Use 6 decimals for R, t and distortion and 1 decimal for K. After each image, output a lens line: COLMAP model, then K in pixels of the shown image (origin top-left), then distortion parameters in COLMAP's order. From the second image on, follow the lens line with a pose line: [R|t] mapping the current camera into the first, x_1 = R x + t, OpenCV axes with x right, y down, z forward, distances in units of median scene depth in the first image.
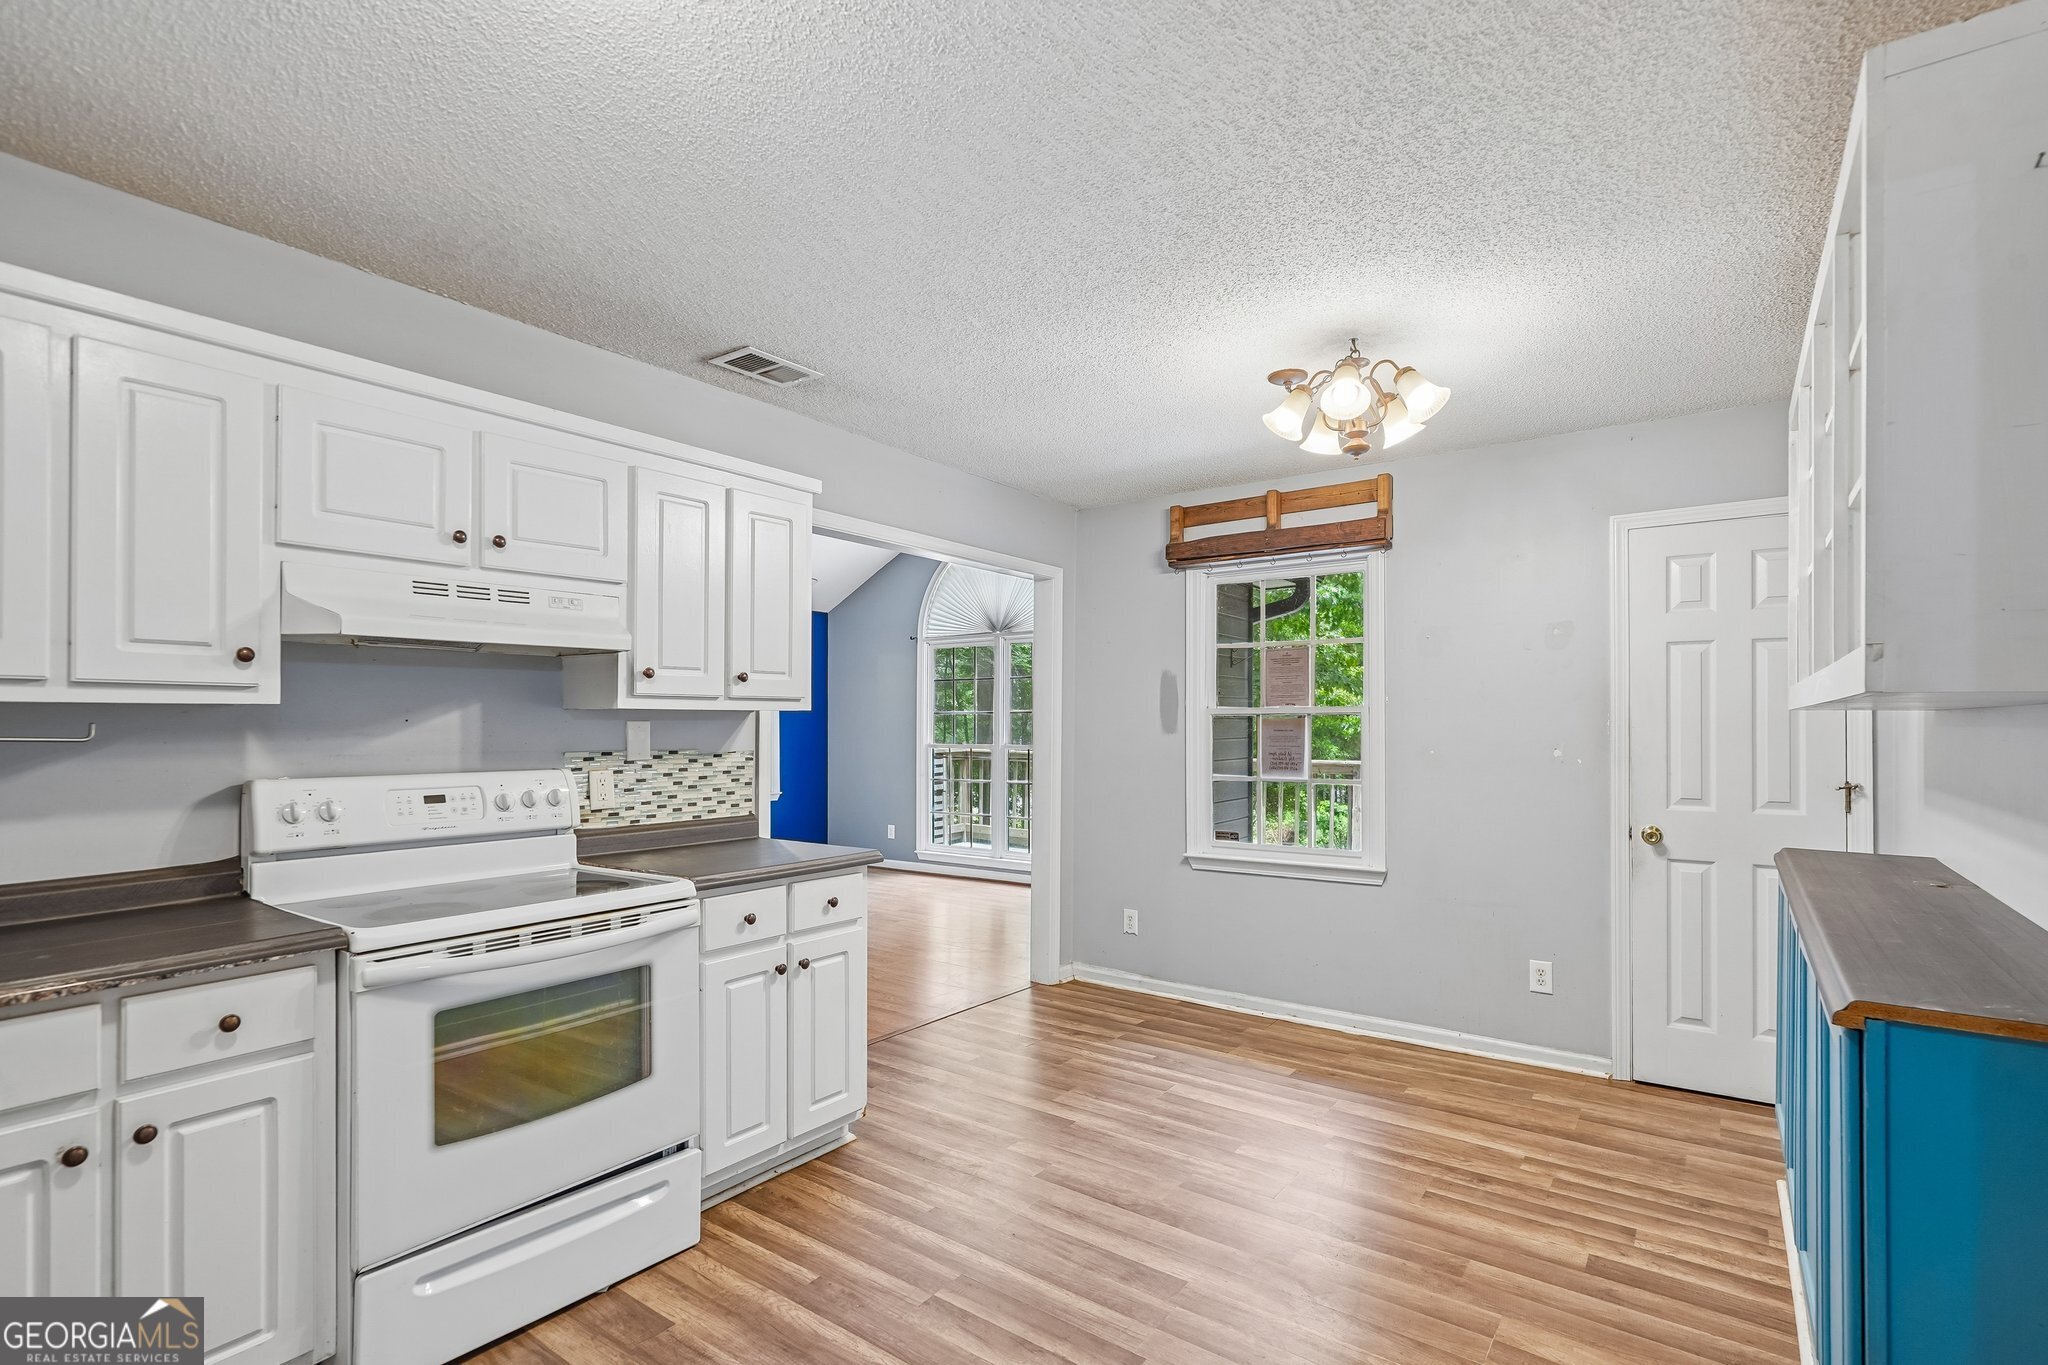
lens RADIAL K [[957.2, 0, 1025.0], [0, 957.2, 713.1], [0, 0, 1]] dist [-0.004368, 0.001443]
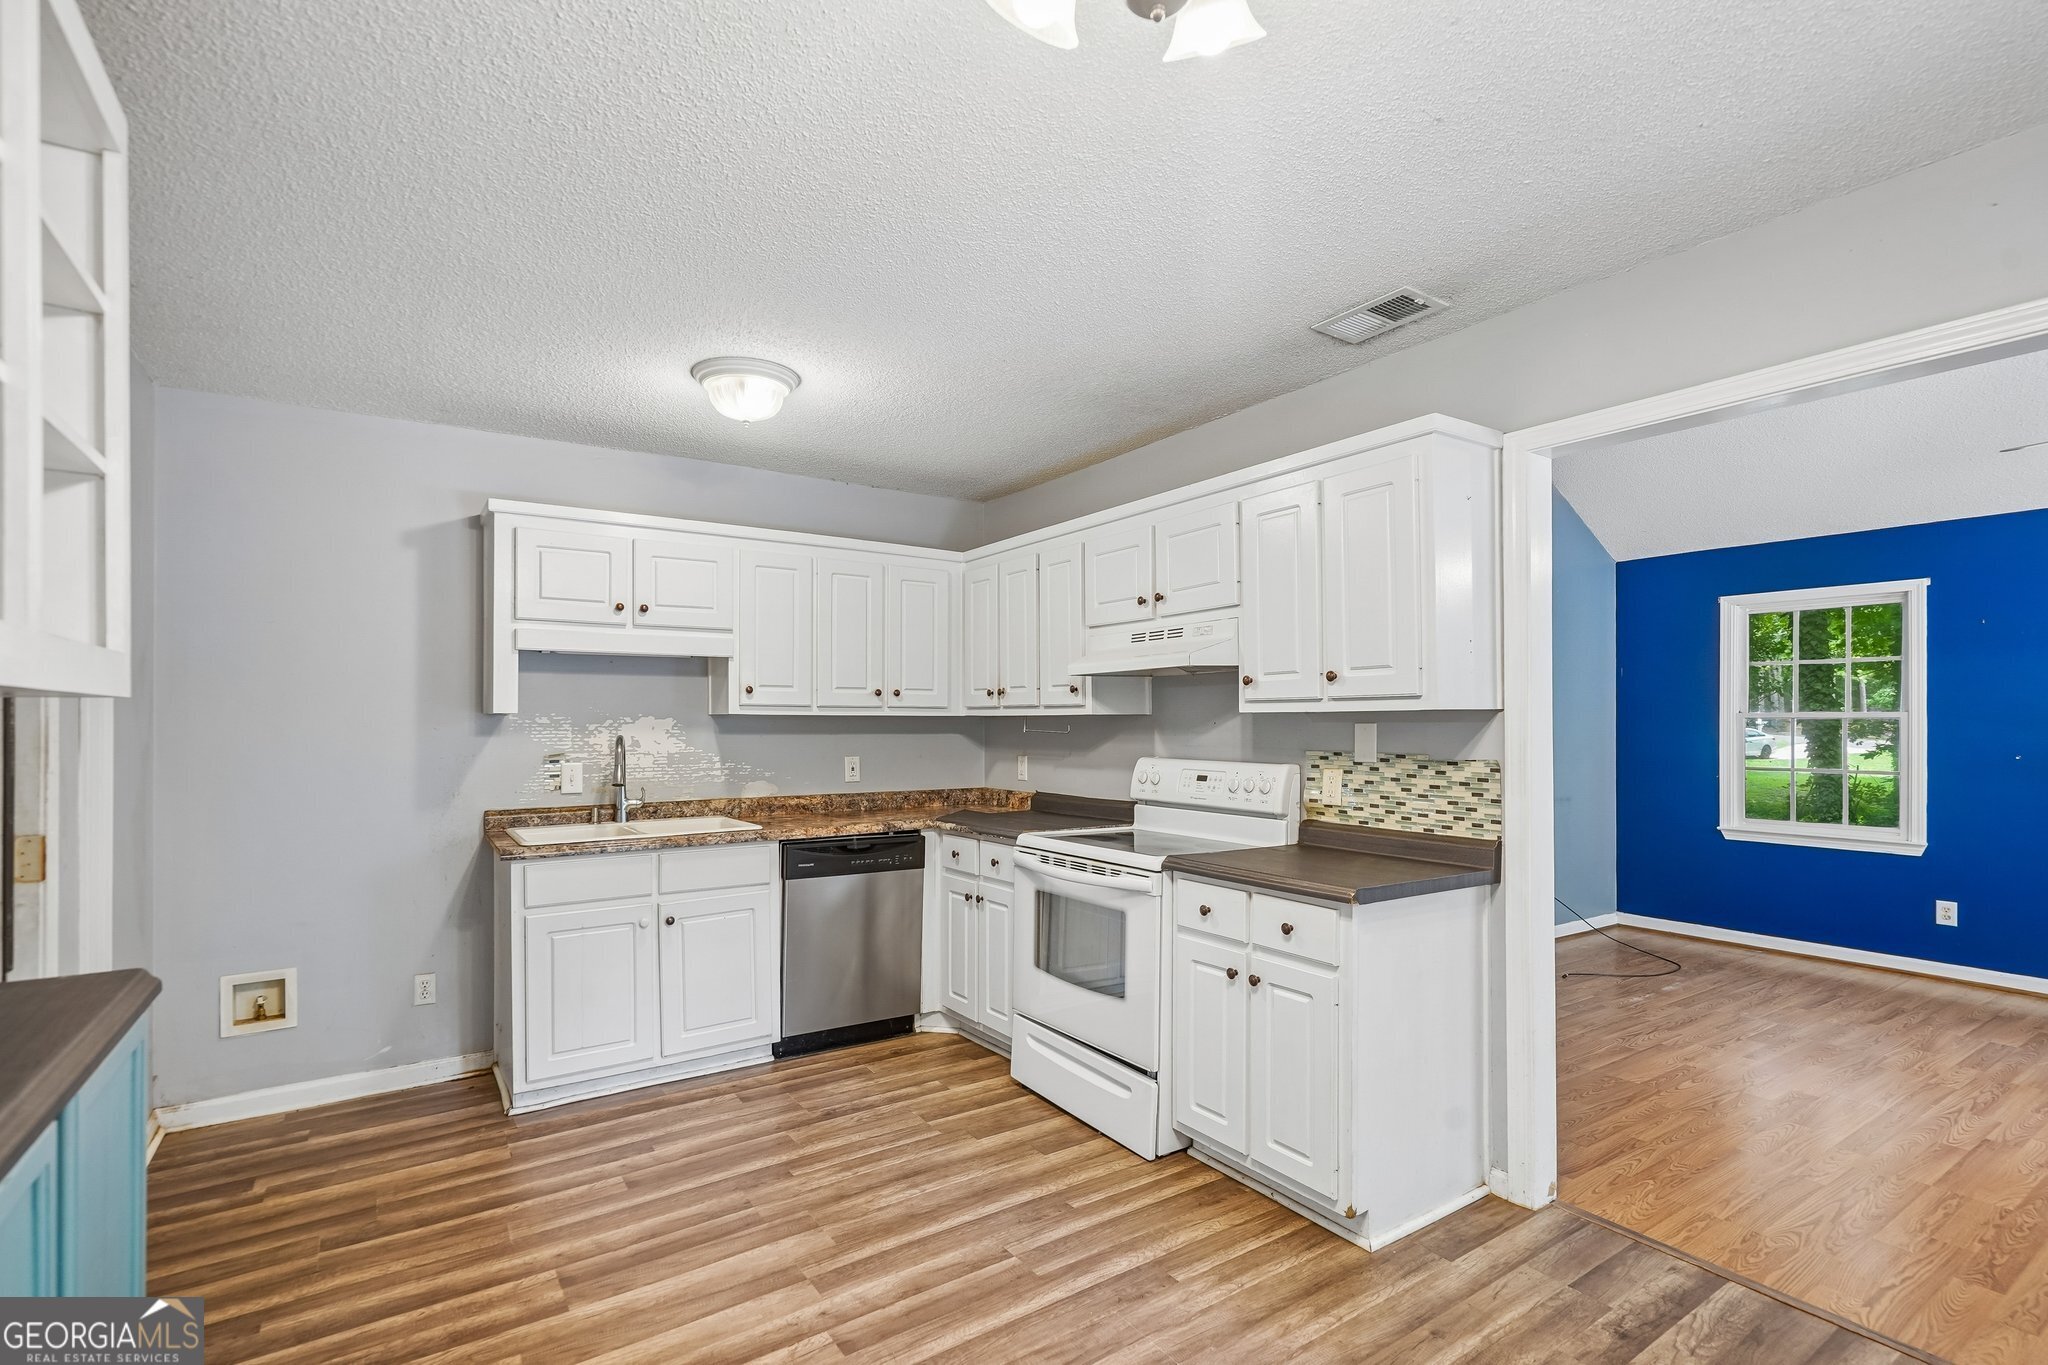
lens RADIAL K [[957.2, 0, 1011.8], [0, 957.2, 716.4], [0, 0, 1]] dist [-0.004368, 0.001443]
pose [[-0.348733, -0.008372, -0.937185, 0.813245], [0.008205, 0.999895, -0.011986, 0.012250], [0.937186, -0.011870, -0.348628, 1.220404]]
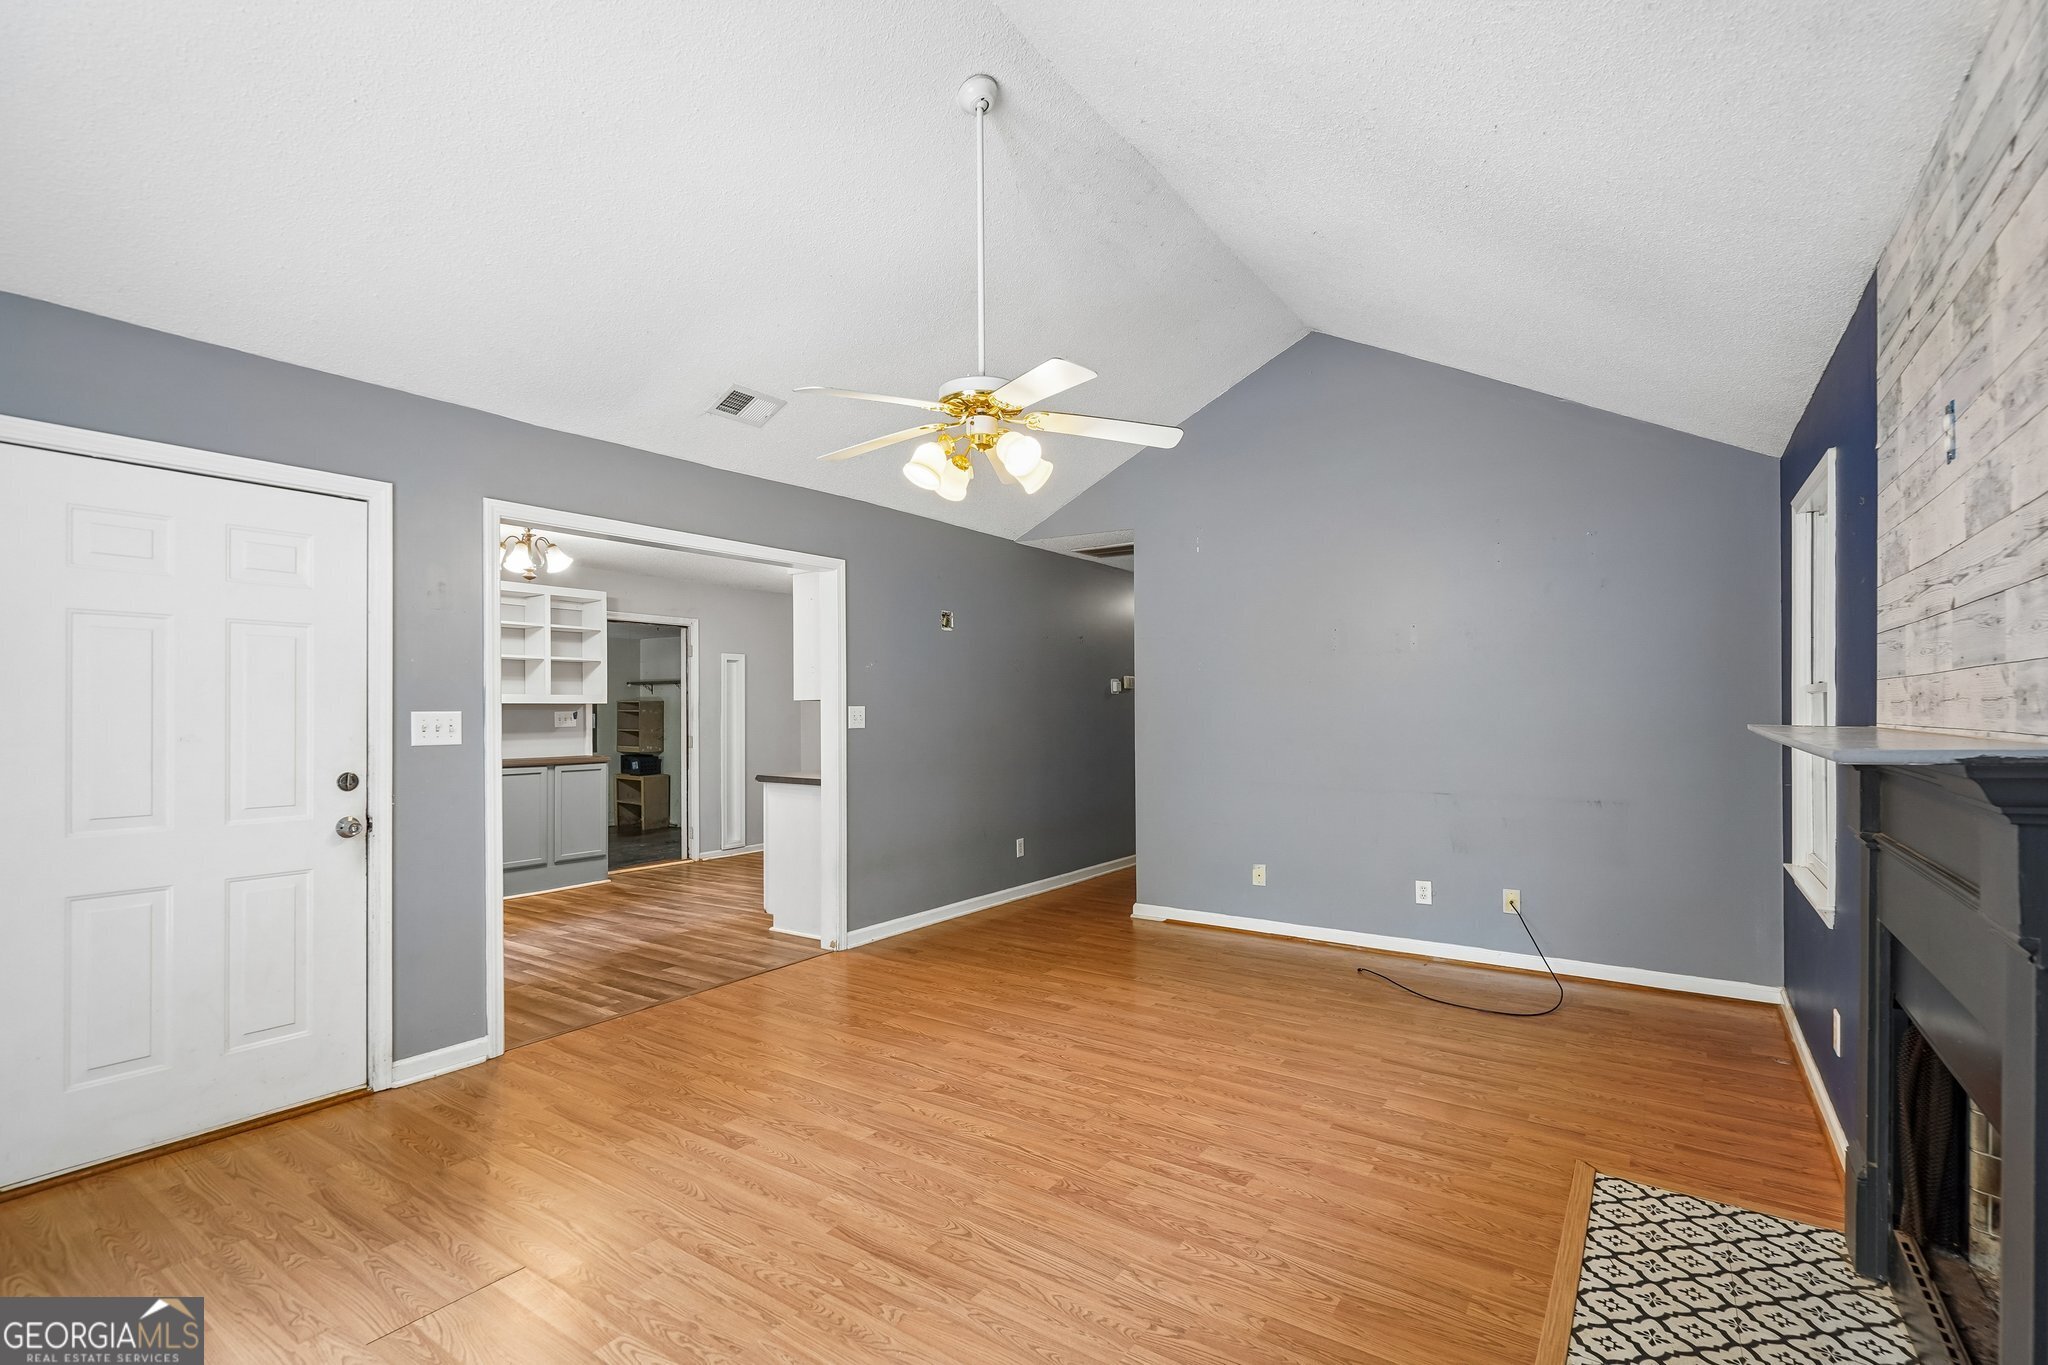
lens RADIAL K [[957.2, 0, 1027.0], [0, 957.2, 697.8], [0, 0, 1]] dist [-0.004368, 0.001443]
pose [[-0.999592, 0.001534, -0.028512, -0.767187], [0.002068, 0.999823, -0.018695, 0.030437], [0.028478, -0.018746, -0.999419, 3.531233]]
